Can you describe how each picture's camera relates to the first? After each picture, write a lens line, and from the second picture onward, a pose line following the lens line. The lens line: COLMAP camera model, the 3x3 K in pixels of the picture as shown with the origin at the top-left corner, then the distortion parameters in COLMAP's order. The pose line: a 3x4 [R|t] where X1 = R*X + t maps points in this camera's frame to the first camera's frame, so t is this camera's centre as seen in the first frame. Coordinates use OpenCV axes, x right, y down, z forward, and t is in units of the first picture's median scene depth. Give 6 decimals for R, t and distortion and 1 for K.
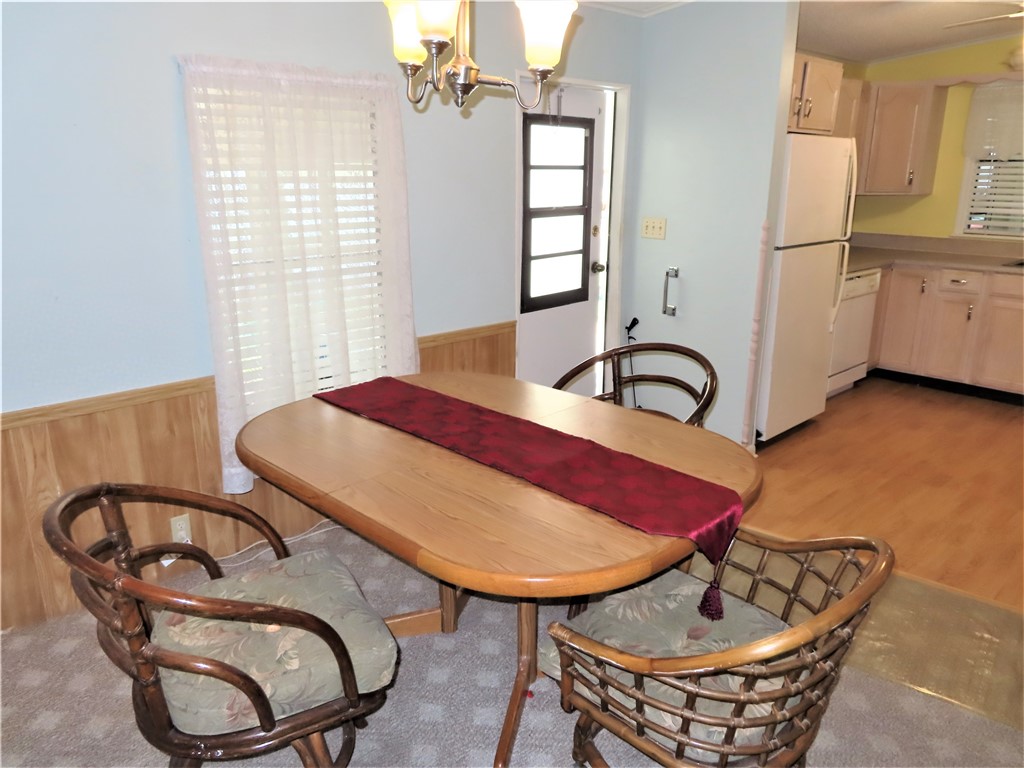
lens RADIAL K [[728.3, 0, 512.0], [0, 728.3, 384.0], [0, 0, 1]] dist [-0.011738, -0.001075]
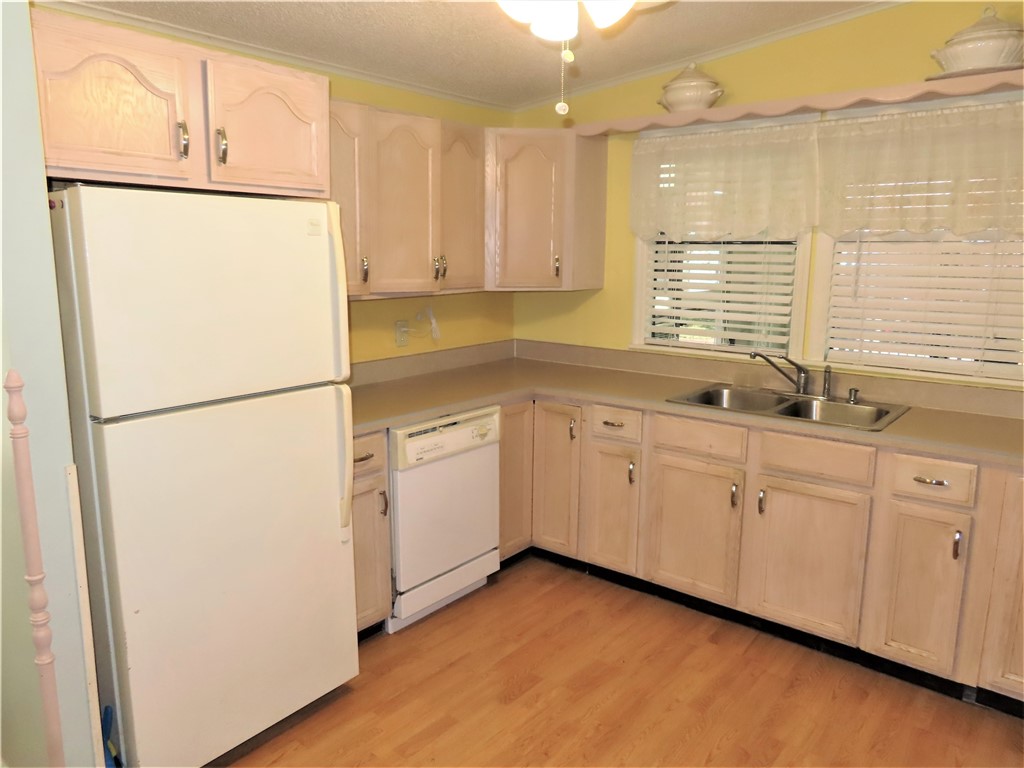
lens RADIAL K [[728.3, 0, 512.0], [0, 728.3, 384.0], [0, 0, 1]] dist [-0.011738, -0.001075]
pose [[0.987253, -0.023391, 0.157431, 0.418931], [0.039145, 0.994444, -0.097721, -0.115270], [-0.154270, 0.102638, 0.982683, 0.364036]]
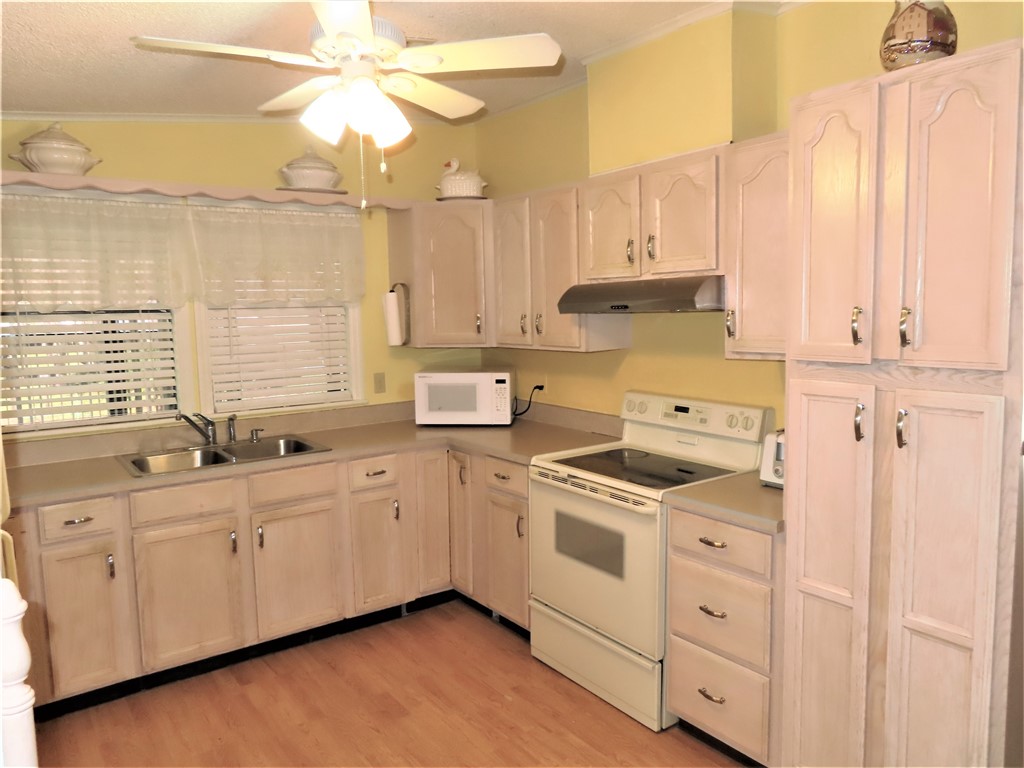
lens RADIAL K [[727.5, 0, 512.0], [0, 727.5, 384.0], [0, 0, 1]] dist [-0.016720, 0.008686]
pose [[0.094440, -0.108305, 0.989622, 0.102780], [0.296255, 0.952086, 0.075926, -0.182708], [-0.950428, 0.286010, 0.122001, 0.572136]]
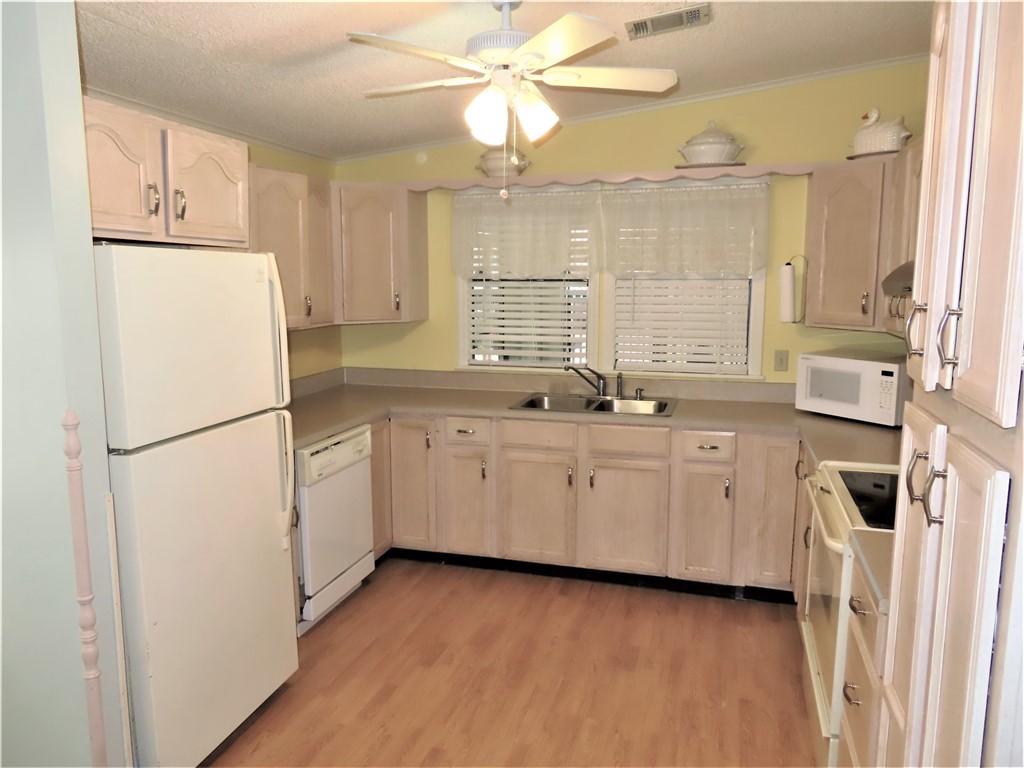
lens RADIAL K [[727.5, 0, 512.0], [0, 727.5, 384.0], [0, 0, 1]] dist [-0.016720, 0.008686]
pose [[0.850264, -0.076556, 0.520760, 0.250973], [0.148101, 0.984191, -0.097127, -0.106774], [-0.505091, 0.159709, 0.848160, 0.297345]]
